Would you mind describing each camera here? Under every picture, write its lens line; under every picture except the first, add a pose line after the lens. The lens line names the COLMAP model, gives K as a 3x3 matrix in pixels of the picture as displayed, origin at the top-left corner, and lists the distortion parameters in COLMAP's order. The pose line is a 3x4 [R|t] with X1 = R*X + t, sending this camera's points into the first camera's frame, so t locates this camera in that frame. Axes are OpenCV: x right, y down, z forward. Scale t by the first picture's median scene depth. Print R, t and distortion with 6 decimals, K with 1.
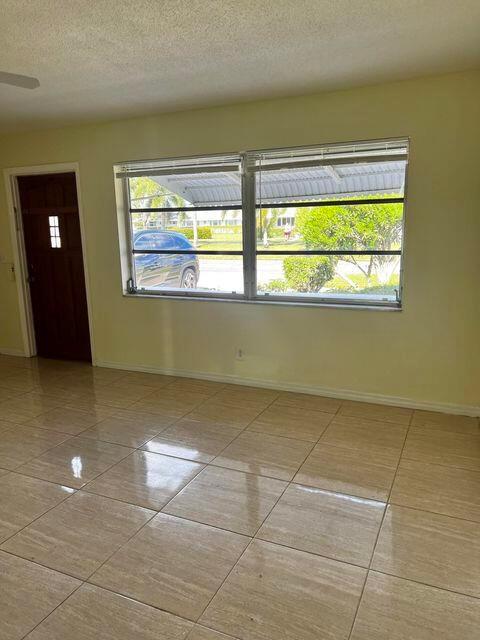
lens RADIAL K [[481.6, 0, 237.2], [0, 481.6, 322.3], [0, 0, 1]] dist [0.034443, -0.010222]
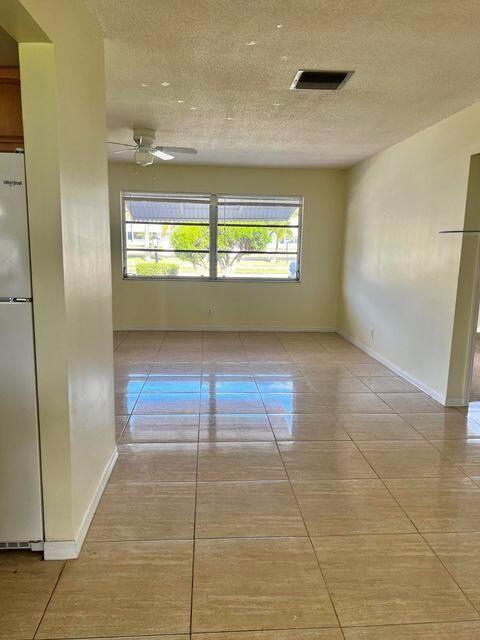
lens RADIAL K [[481.6, 0, 237.2], [0, 481.6, 322.3], [0, 0, 1]] dist [0.034443, -0.010222]
pose [[0.872379, -0.040844, 0.487120, -0.727829], [0.060822, 0.997829, -0.025259, 0.148220], [-0.485031, 0.051663, 0.872970, -0.497912]]
